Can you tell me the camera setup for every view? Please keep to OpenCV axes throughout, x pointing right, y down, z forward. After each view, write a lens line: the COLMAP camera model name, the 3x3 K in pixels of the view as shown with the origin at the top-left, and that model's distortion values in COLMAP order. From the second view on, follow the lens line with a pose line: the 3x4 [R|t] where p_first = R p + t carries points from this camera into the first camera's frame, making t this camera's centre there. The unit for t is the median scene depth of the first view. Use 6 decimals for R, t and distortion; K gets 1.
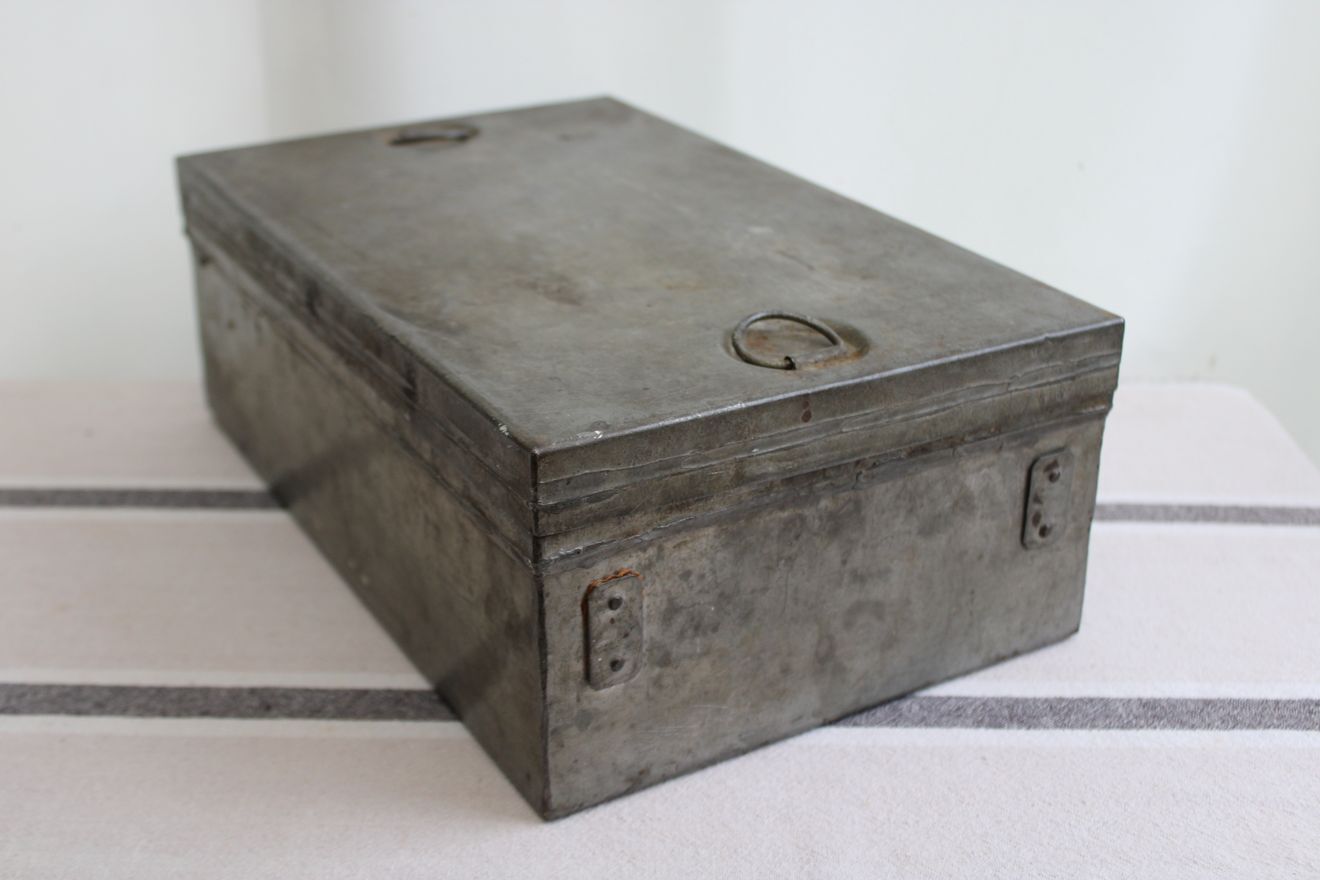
lens RADIAL K [[1716.3, 0, 662.7], [0, 1716.3, 443.1], [0, 0, 1]] dist [-0.024572, 0.000000]
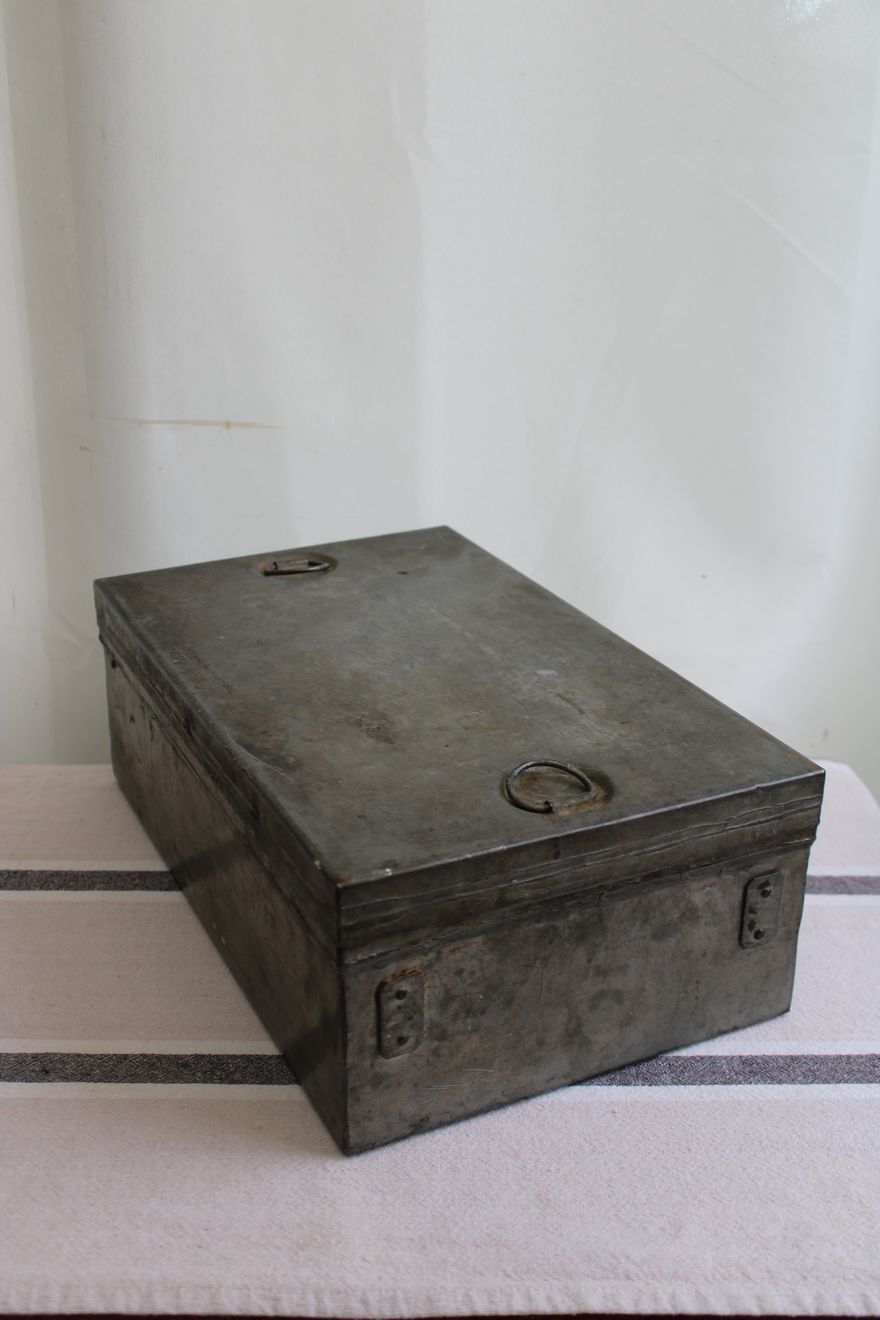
lens RADIAL K [[1545.0, 0, 436.2], [0, 1545.0, 656.4], [0, 0, 1]] dist [-0.054927, 0.000000]
pose [[0.996691, 0.033461, -0.074072, 0.068580], [-0.035532, 0.999008, -0.026823, -0.118573], [0.073101, 0.029367, 0.996892, -0.147762]]
